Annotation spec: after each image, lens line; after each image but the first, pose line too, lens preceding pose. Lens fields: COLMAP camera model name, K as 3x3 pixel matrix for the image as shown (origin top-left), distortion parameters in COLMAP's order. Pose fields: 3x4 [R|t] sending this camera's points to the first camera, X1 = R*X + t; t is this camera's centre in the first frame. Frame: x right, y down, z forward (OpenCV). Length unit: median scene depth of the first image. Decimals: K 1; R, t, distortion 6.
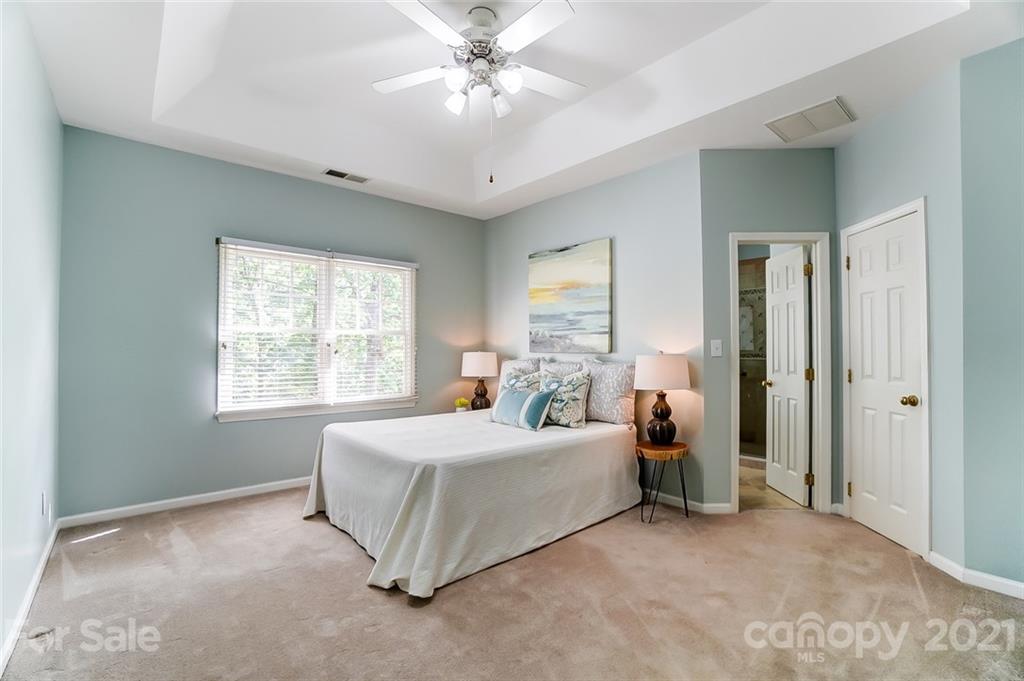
lens RADIAL K [[451.2, 0, 514.3], [0, 451.2, 341.2], [0, 0, 1]] dist [-0.037956, 0.005551]
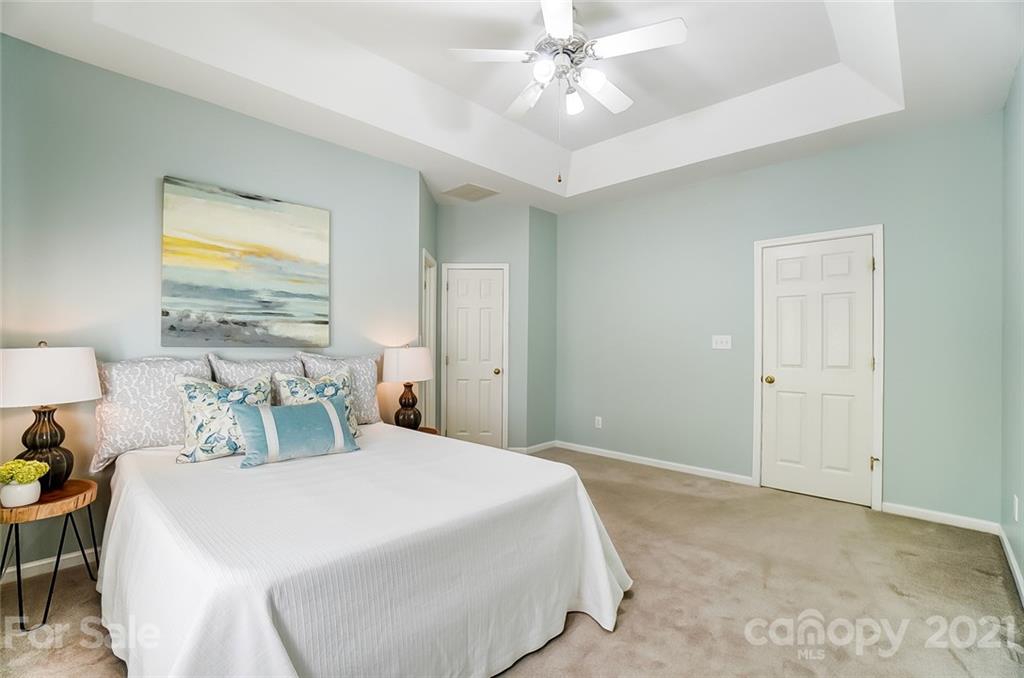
lens RADIAL K [[451.2, 0, 514.5], [0, 451.2, 344.1], [0, 0, 1]] dist [-0.037956, 0.005551]
pose [[-0.082415, -0.001321, 0.996597, -0.602735], [-0.023764, 0.999717, -0.000640, 0.012359], [-0.996315, -0.023736, -0.082423, 0.650321]]
